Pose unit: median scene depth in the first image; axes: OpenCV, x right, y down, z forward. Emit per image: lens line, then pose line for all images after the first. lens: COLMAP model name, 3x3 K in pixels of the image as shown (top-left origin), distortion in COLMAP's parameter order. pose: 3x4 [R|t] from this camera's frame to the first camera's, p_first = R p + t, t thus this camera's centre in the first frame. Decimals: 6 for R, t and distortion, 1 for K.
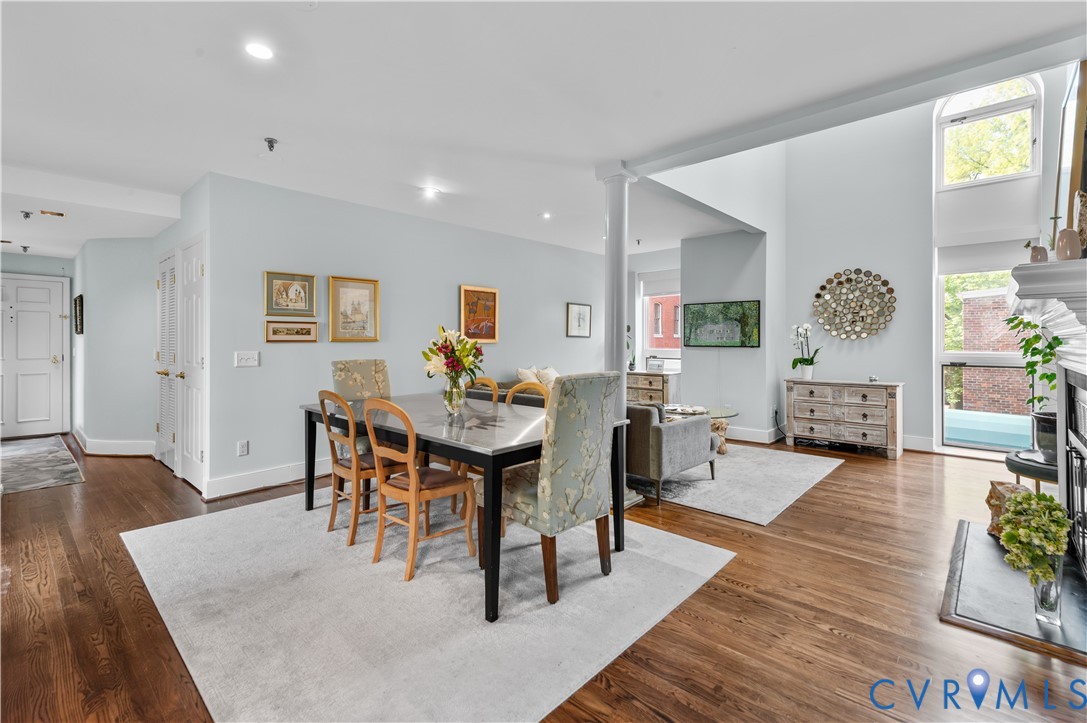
lens RADIAL K [[486.3, 0, 543.2], [0, 486.3, 350.1], [0, 0, 1]] dist [0.000452, -0.000111]
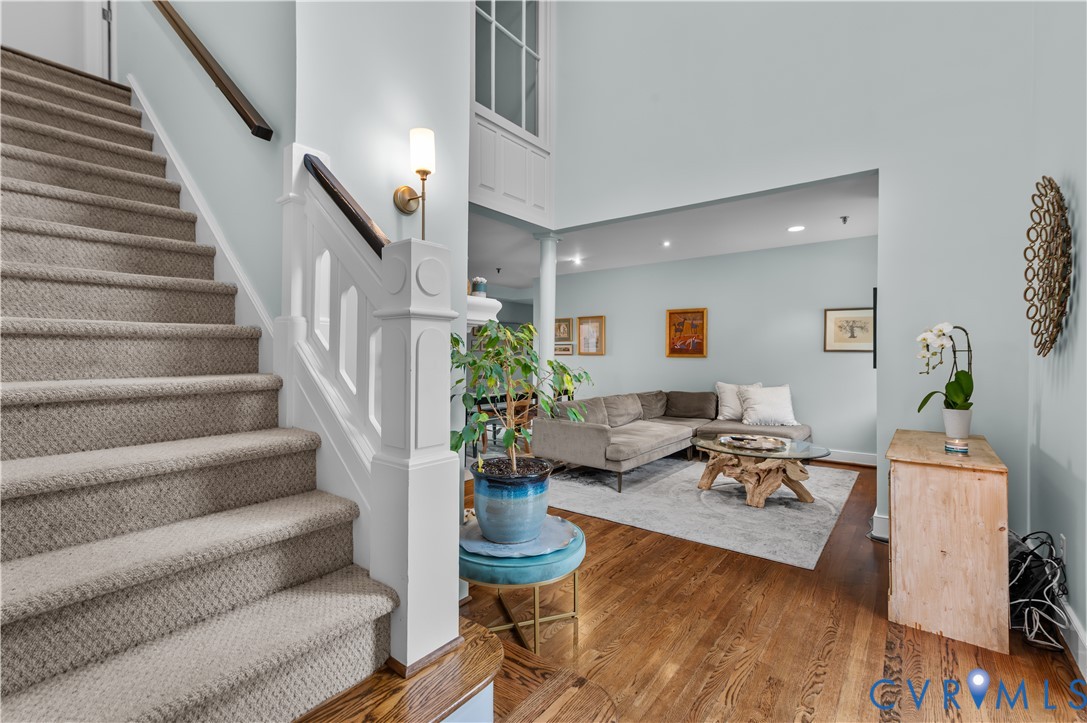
lens RADIAL K [[486.3, 0, 543.2], [0, 486.3, 350.1], [0, 0, 1]] dist [0.000452, -0.000111]
pose [[0.084955, -0.002364, -0.996382, 1.308866], [-0.021909, 0.999751, -0.004240, -0.025638], [0.996144, 0.022190, 0.084882, 0.747362]]
